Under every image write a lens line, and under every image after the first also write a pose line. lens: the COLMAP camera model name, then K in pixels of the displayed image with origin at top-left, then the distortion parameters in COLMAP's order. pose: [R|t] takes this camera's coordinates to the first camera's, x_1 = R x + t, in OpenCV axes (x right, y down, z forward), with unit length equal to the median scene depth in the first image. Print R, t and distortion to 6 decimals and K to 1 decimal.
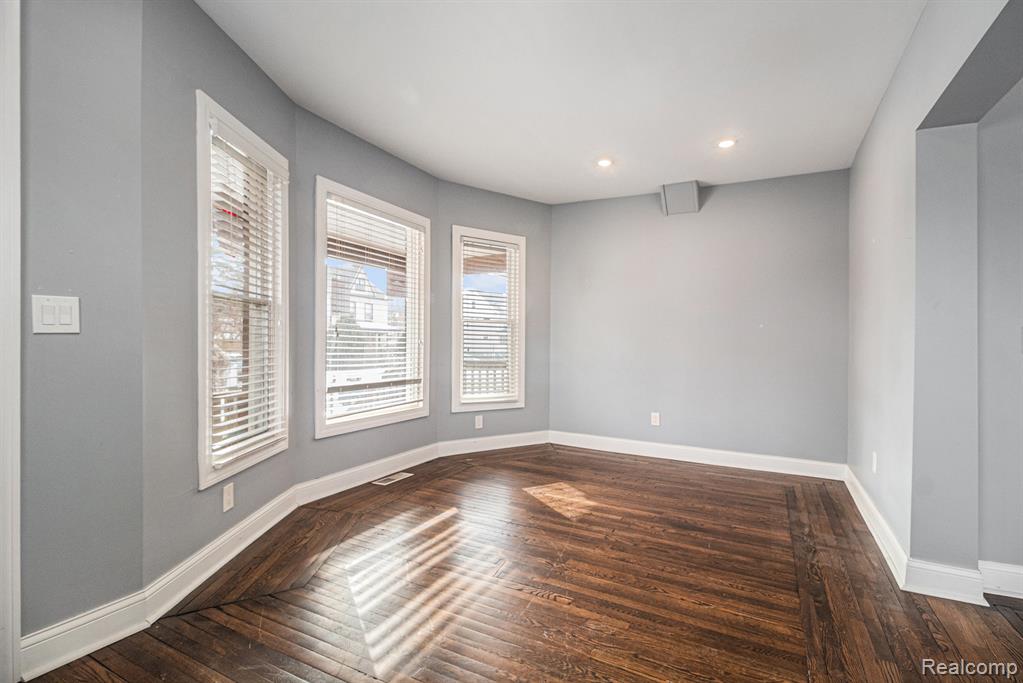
lens RADIAL K [[473.1, 0, 519.2], [0, 473.1, 328.6], [0, 0, 1]] dist [-0.000461, -0.021112]
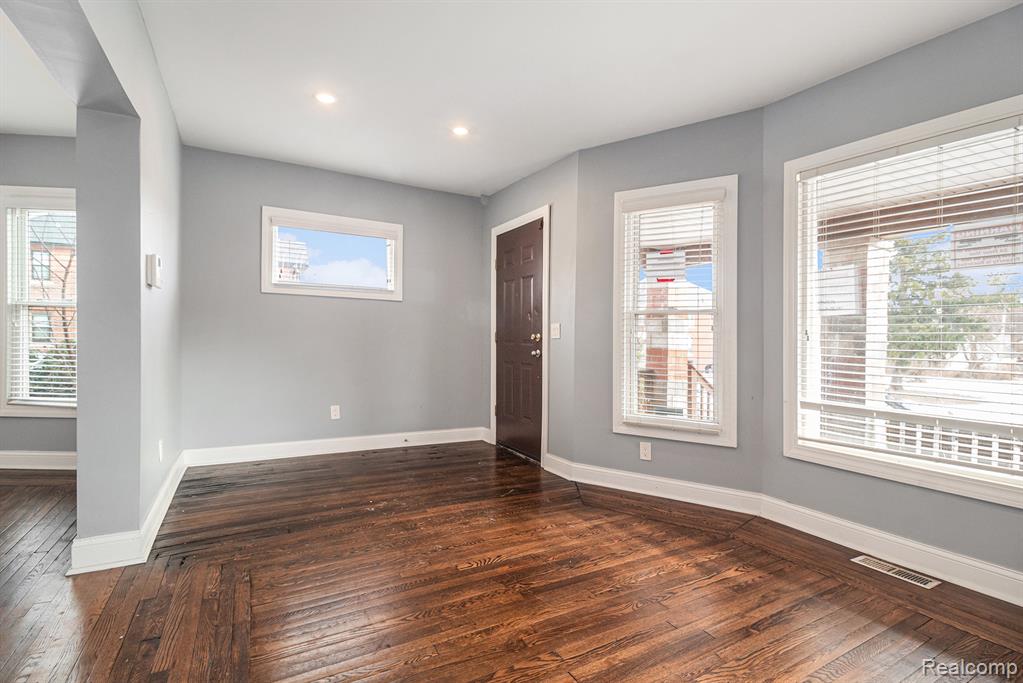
lens RADIAL K [[487.0, 0, 511.5], [0, 487.0, 341.5], [0, 0, 1]] dist [0.000489, -0.022956]
pose [[-0.559081, -0.016062, -0.828957, 0.653093], [-0.005995, 0.999865, -0.015330, 0.036065], [0.829091, -0.003600, -0.559102, 1.139347]]
